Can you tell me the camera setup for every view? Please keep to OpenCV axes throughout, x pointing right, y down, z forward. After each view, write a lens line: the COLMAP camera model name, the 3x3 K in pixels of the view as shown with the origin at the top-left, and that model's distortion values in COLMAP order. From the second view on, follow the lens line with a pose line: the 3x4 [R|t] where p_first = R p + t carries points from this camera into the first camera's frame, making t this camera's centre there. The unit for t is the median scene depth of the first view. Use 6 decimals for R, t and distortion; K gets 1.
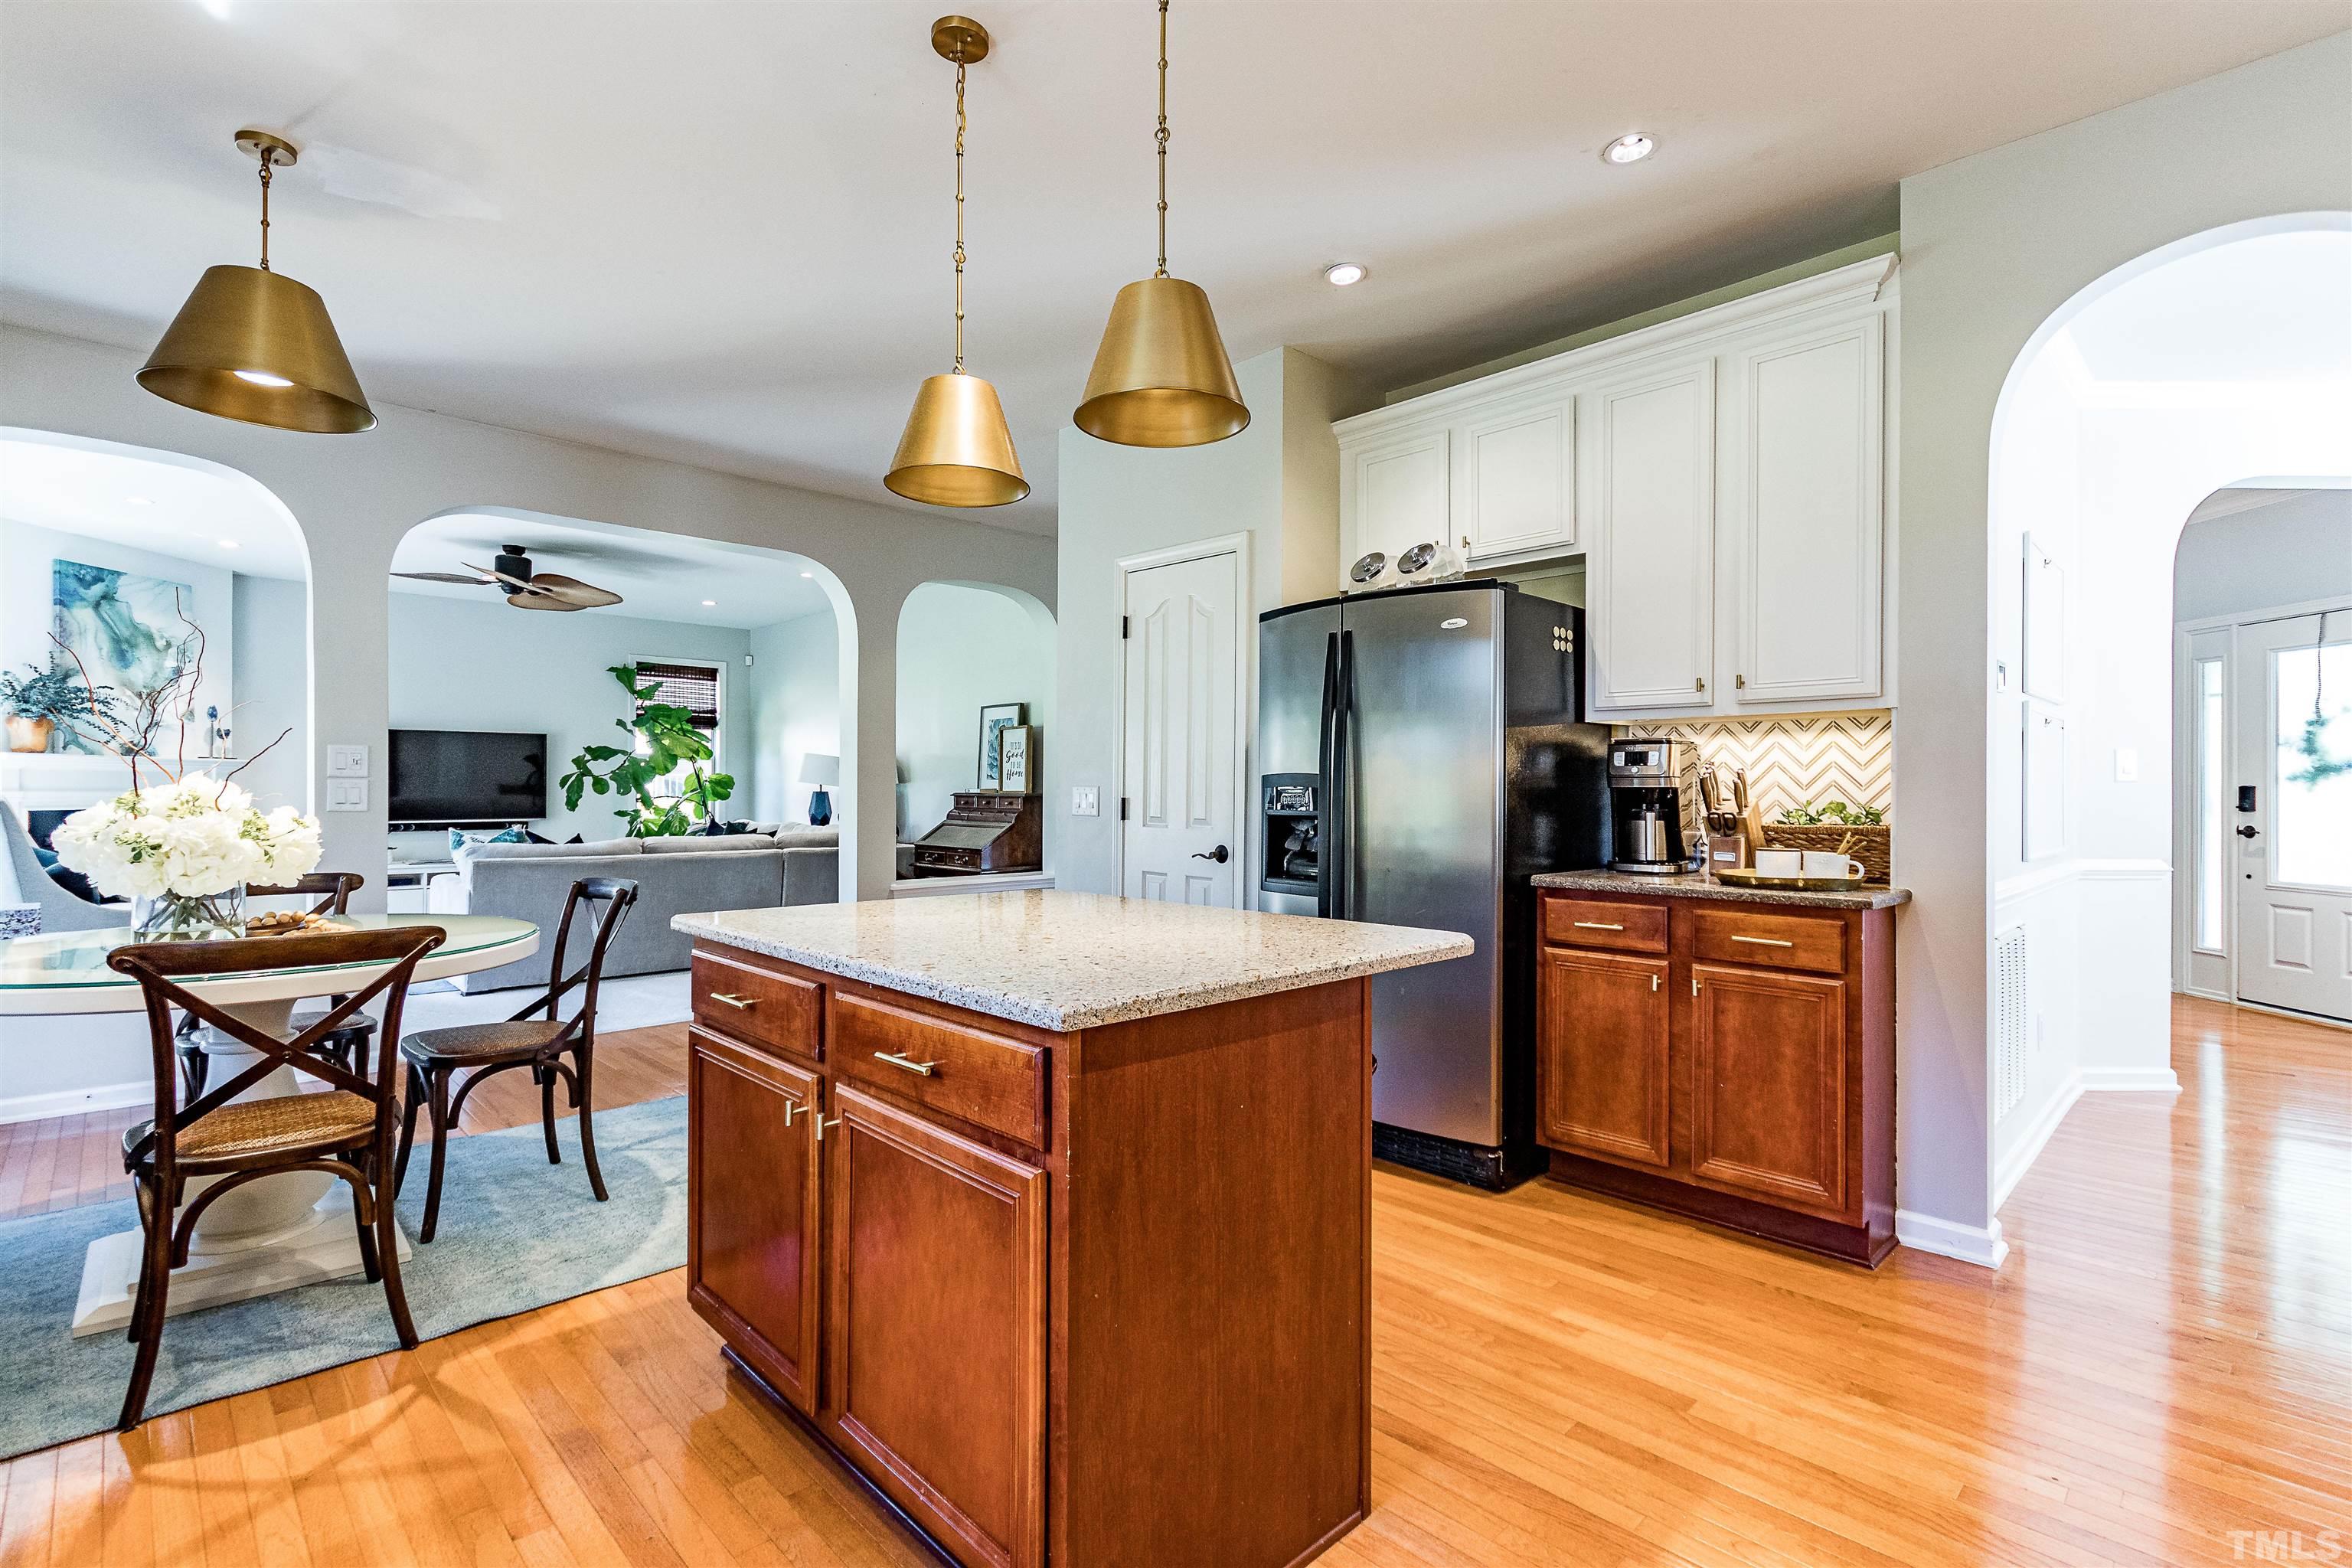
lens RADIAL K [[1076.5, 0, 1176.0], [0, 1076.5, 787.8], [0, 0, 1]] dist [-0.000817, -0.003277]
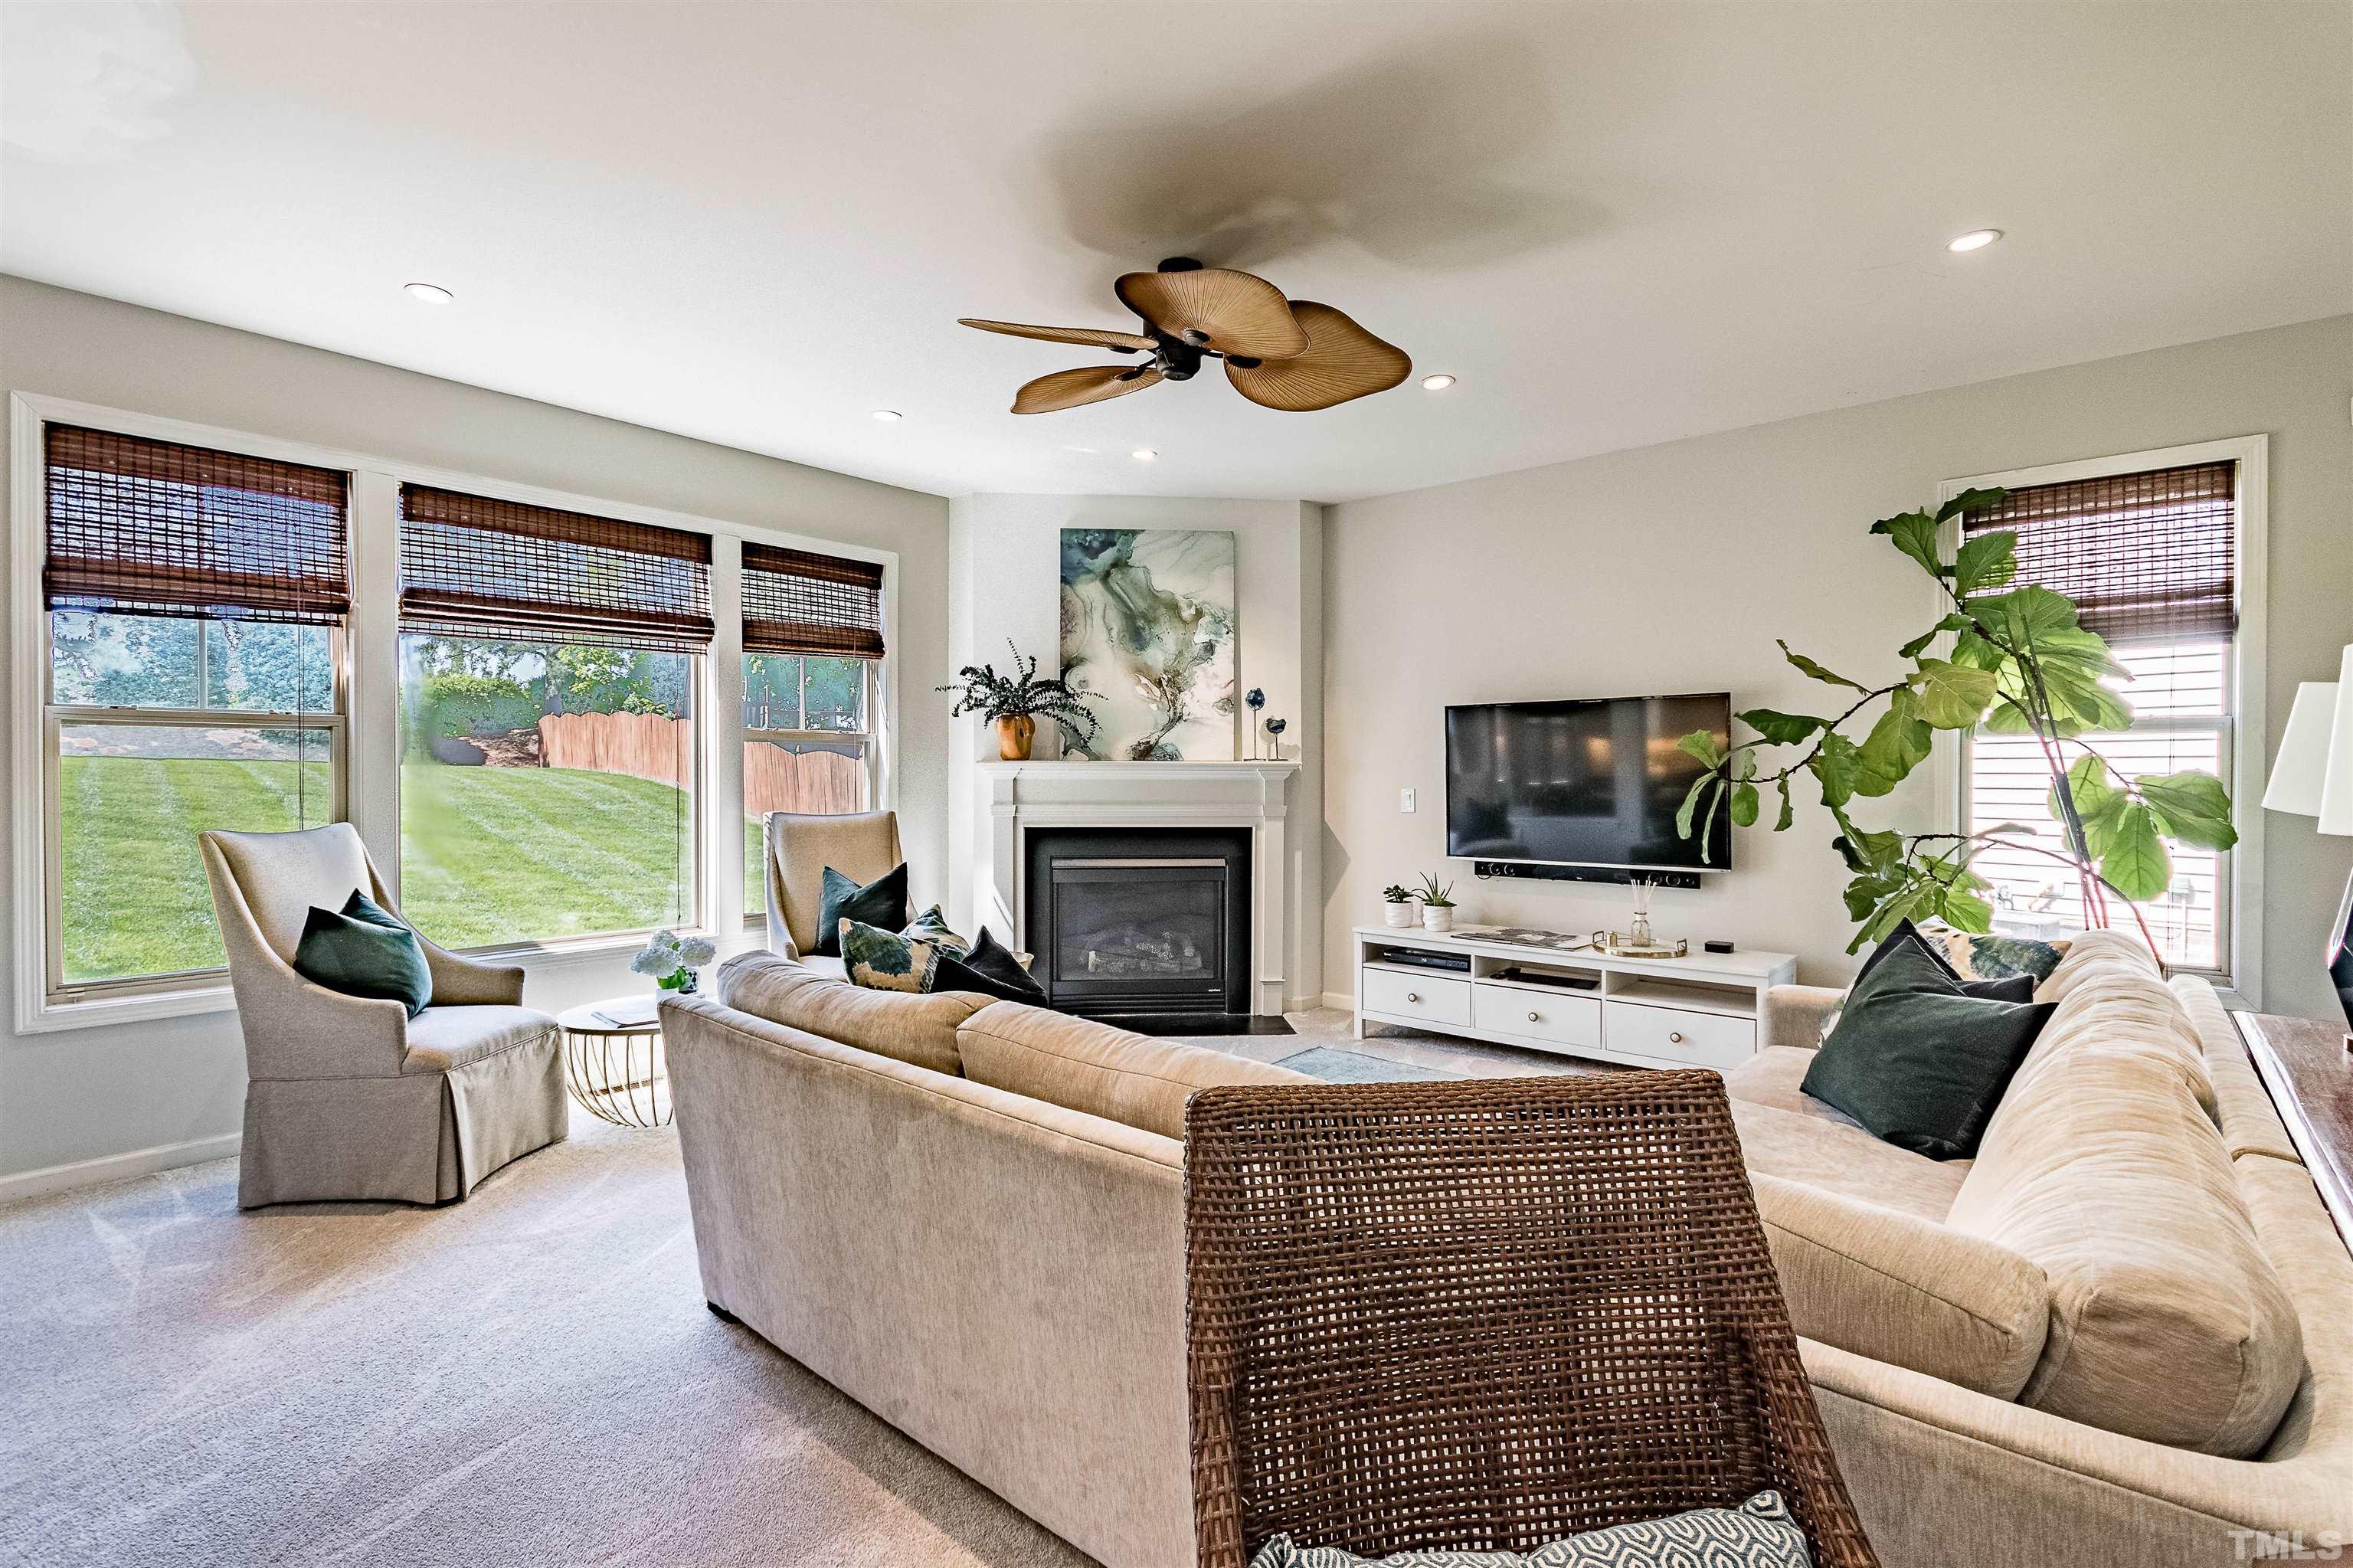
lens RADIAL K [[1077.0, 0, 1179.4], [0, 1077.0, 779.5], [0, 0, 1]] dist [-0.000817, -0.003277]
pose [[0.096692, 0.002684, -0.995311, -0.181715], [0.002320, 0.999993, 0.002922, -0.017878], [0.995312, -0.002591, 0.096685, 0.940197]]
